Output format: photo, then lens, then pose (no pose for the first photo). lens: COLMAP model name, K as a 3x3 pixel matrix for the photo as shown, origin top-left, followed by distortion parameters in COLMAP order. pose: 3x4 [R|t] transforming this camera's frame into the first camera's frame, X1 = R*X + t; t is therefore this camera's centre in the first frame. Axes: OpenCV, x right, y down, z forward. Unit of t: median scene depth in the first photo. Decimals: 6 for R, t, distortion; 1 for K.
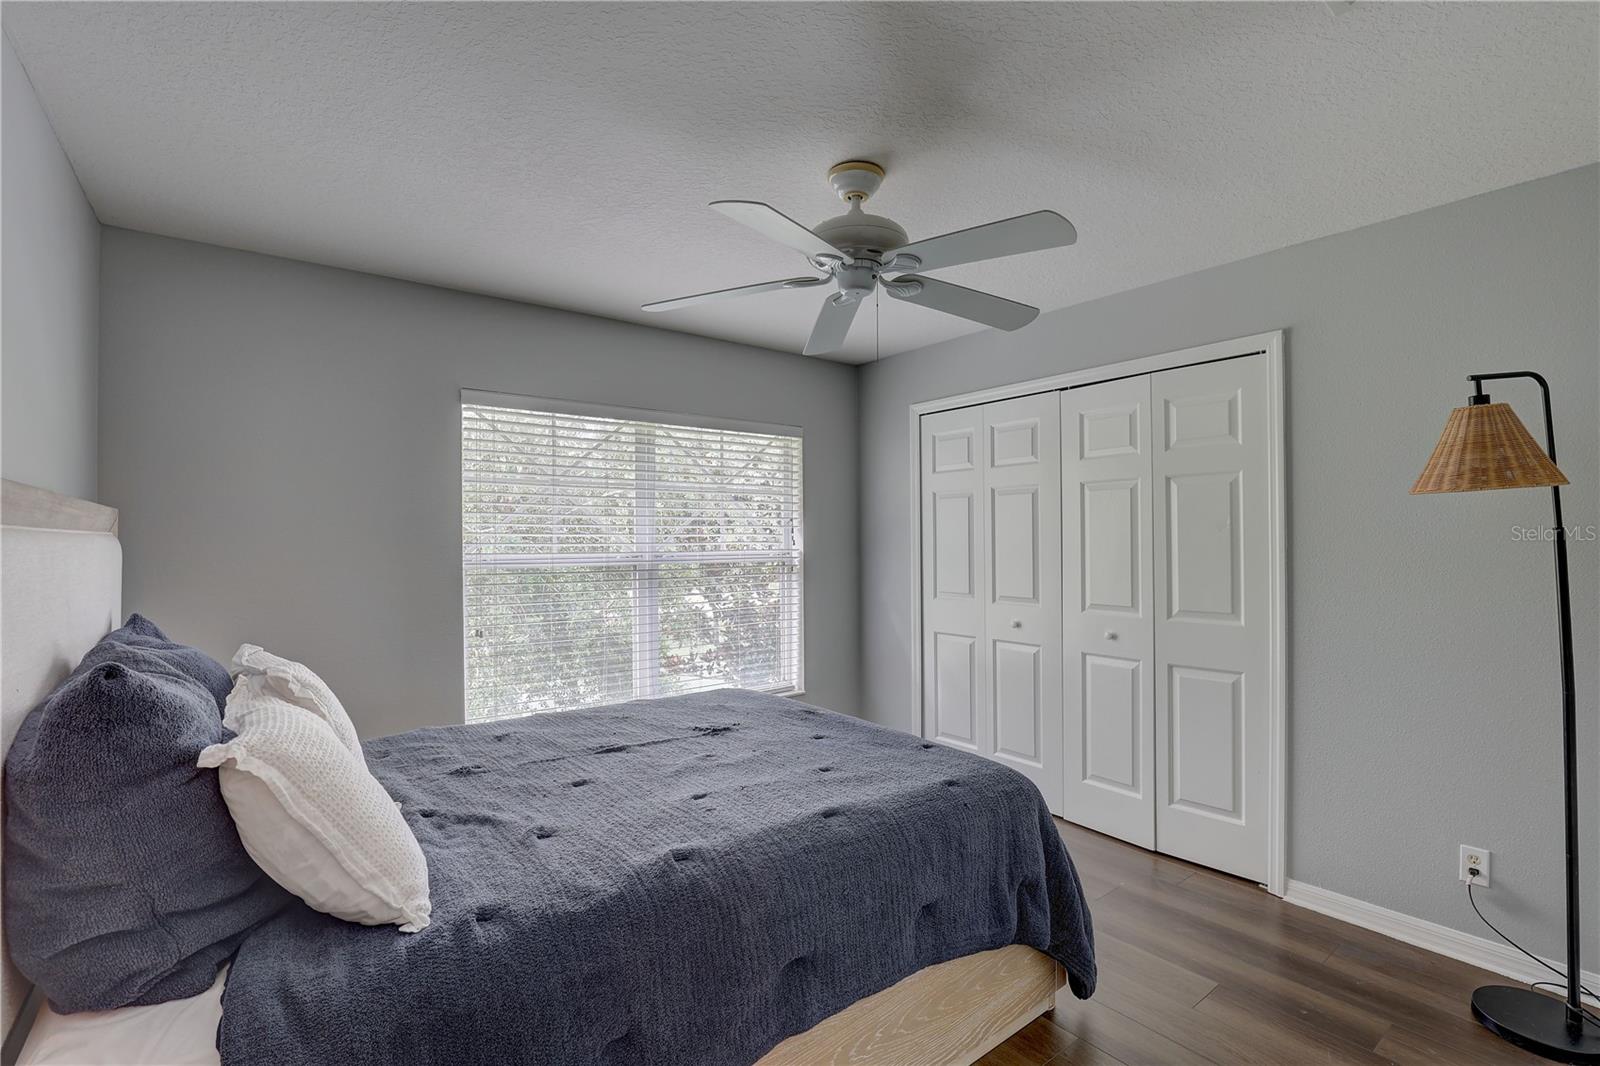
lens RADIAL K [[775.9, 0, 804.3], [0, 775.9, 544.3], [0, 0, 1]] dist [0.090248, -0.000036]
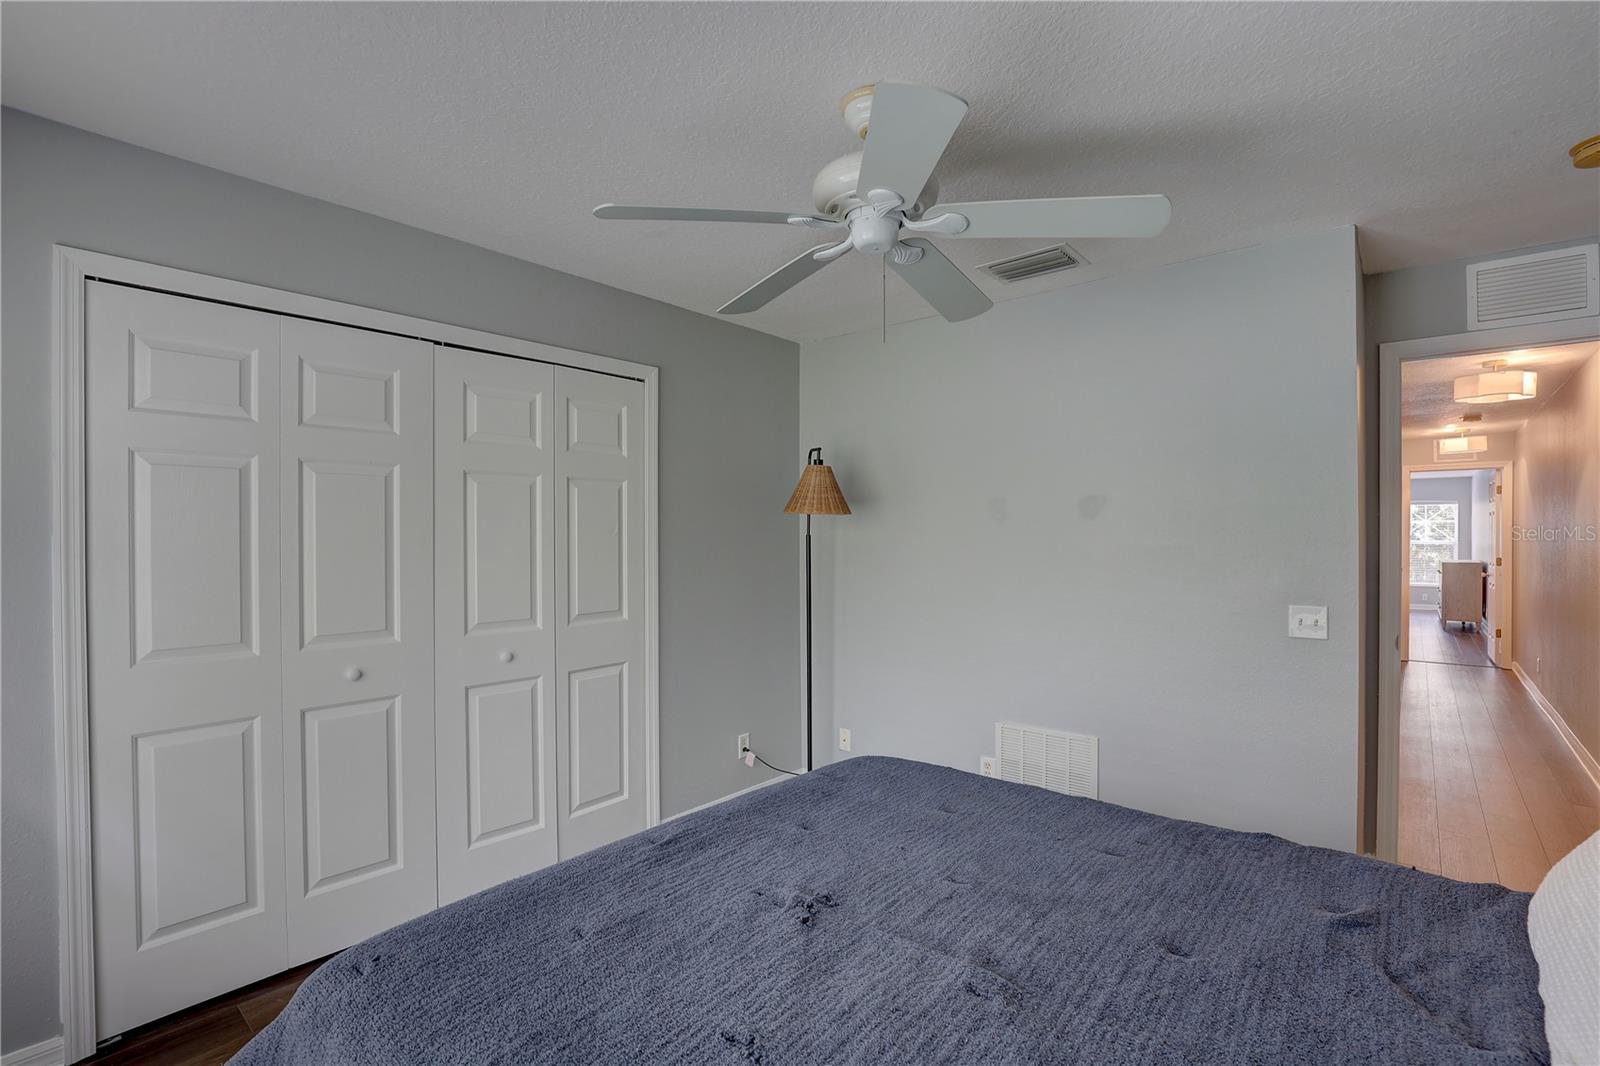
lens RADIAL K [[775.9, 0, 804.3], [0, 775.9, 544.3], [0, 0, 1]] dist [0.090248, -0.000036]
pose [[-0.272056, 0.016054, 0.962147, -0.460520], [0.014076, 0.999820, -0.012702, 0.013086], [-0.962178, 0.010088, -0.272233, 0.876731]]
